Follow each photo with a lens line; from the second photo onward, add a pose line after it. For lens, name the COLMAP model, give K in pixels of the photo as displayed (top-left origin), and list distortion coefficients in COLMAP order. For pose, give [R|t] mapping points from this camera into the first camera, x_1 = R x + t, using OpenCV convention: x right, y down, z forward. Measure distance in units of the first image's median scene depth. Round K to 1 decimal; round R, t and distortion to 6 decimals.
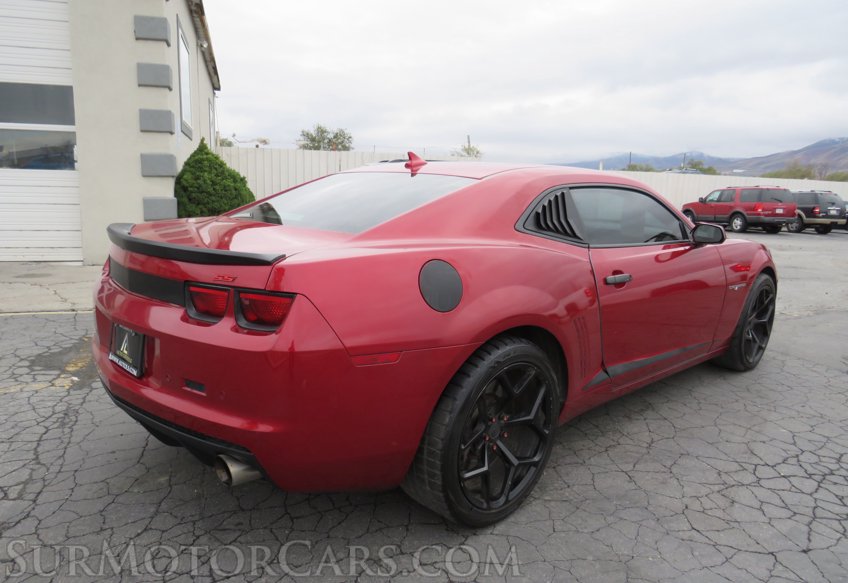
lens RADIAL K [[626.5, 0, 417.8], [0, 626.5, 294.1], [0, 0, 1]] dist [-0.042089, 0.029585]
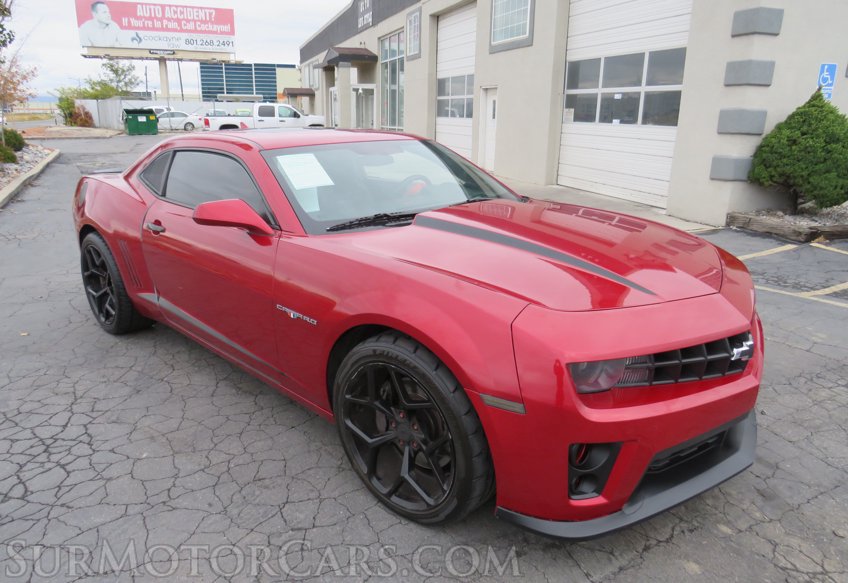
lens RADIAL K [[626.5, 0, 417.8], [0, 626.5, 294.1], [0, 0, 1]] dist [-0.042089, 0.029585]
pose [[0.004992, 0.254452, -0.967073, 0.537861], [-0.179648, 0.951579, 0.249448, -0.103920], [0.983718, 0.172487, 0.050462, 0.512284]]
